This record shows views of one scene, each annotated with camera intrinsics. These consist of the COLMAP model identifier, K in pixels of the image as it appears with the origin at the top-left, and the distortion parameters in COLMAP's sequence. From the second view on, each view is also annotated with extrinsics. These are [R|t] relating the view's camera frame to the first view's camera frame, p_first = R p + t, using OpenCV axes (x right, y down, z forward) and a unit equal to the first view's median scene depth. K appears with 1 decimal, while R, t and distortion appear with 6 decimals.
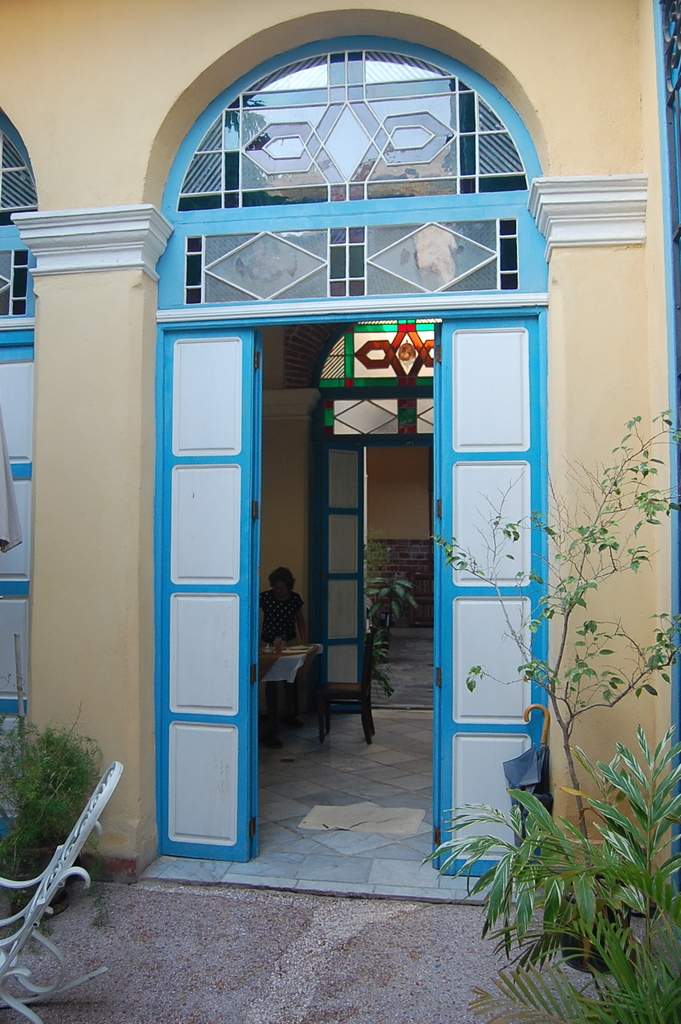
lens RADIAL K [[842.0, 0, 338.3], [0, 842.0, 513.8], [0, 0, 1]] dist [-0.086457, 0.021817]
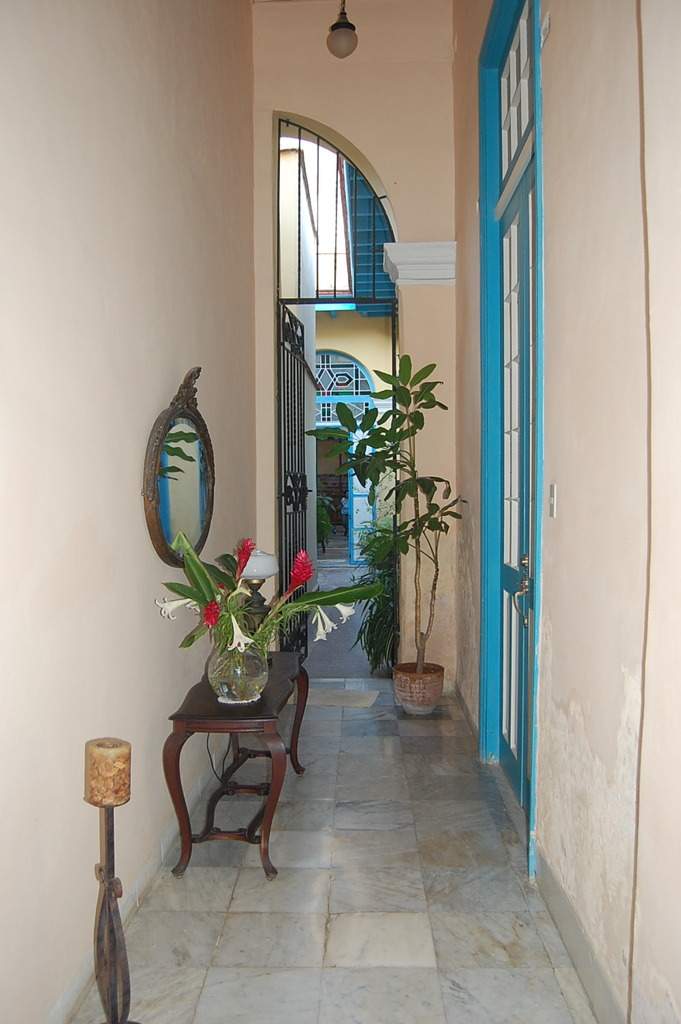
lens RADIAL K [[842.0, 0, 333.1], [0, 842.0, 507.7], [0, 0, 1]] dist [-0.086457, 0.021817]
pose [[0.993565, -0.016362, 0.112075, -0.414320], [0.007236, 0.996658, 0.081361, -0.179762], [-0.113032, -0.080027, 0.990363, -3.001033]]
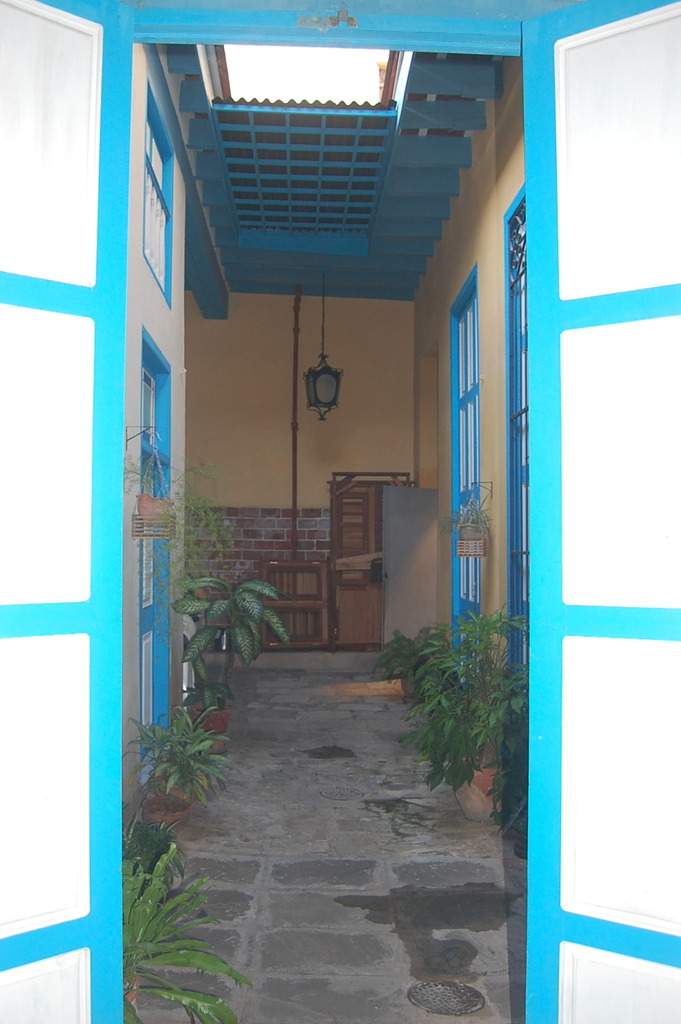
lens RADIAL K [[842.0, 0, 339.3], [0, 842.0, 513.5], [0, 0, 1]] dist [-0.086457, 0.021817]
pose [[0.980665, 0.004119, 0.195652, 0.100617], [-0.008115, 0.999774, 0.019627, 0.106695], [-0.195527, -0.020835, 0.980477, 1.865600]]
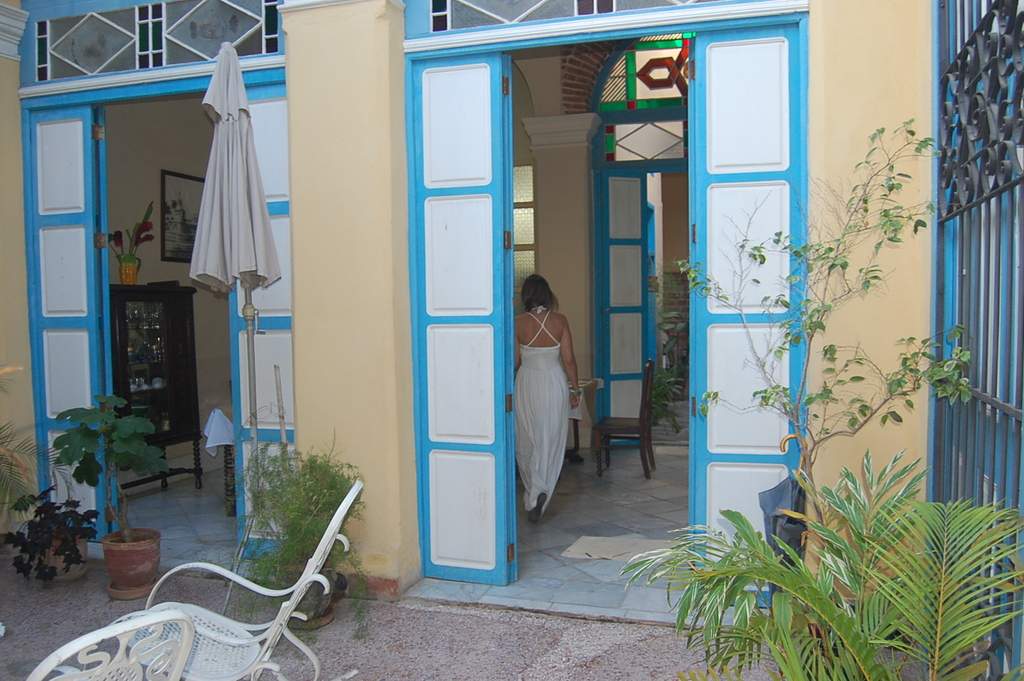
lens RADIAL K [[882.4, 0, 512.4], [0, 882.4, 341.9], [0, 0, 1]] dist [-0.078519, 0.027624]
pose [[0.988269, -0.009732, -0.152413, 0.066731], [0.025727, 0.994314, 0.103330, 0.007673], [0.150541, -0.106039, 0.982900, -0.035481]]
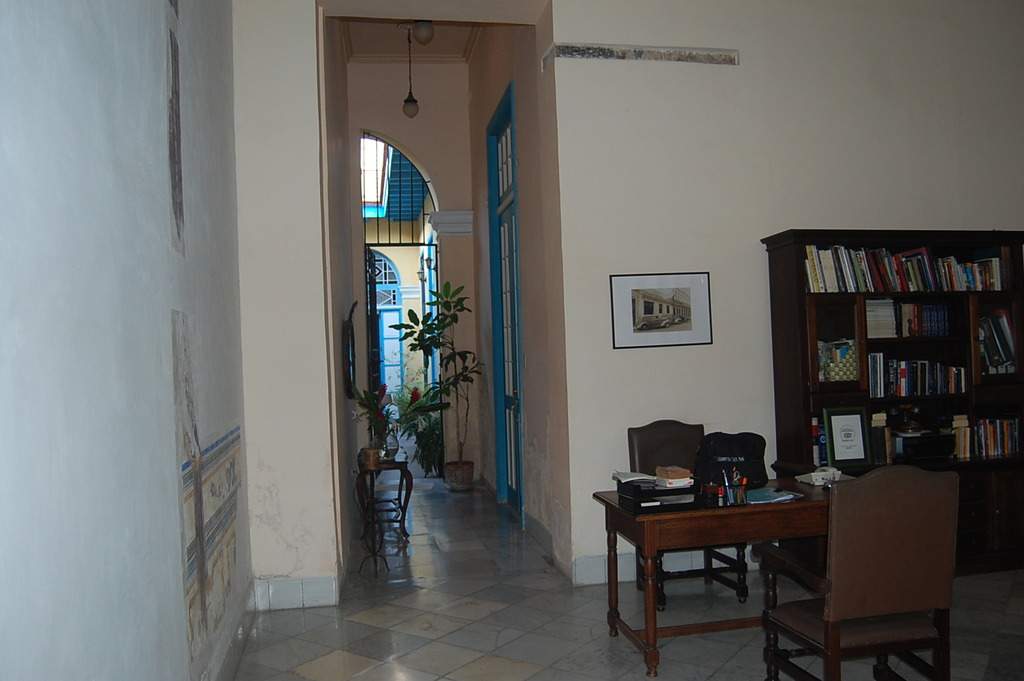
lens RADIAL K [[842.0, 0, 514.9], [0, 842.0, 340.4], [0, 0, 1]] dist [-0.086457, 0.021817]
pose [[0.946853, -0.033859, 0.319879, -0.717241], [0.022258, 0.998958, 0.039854, -0.237051], [-0.320895, -0.030617, 0.946620, -3.939459]]
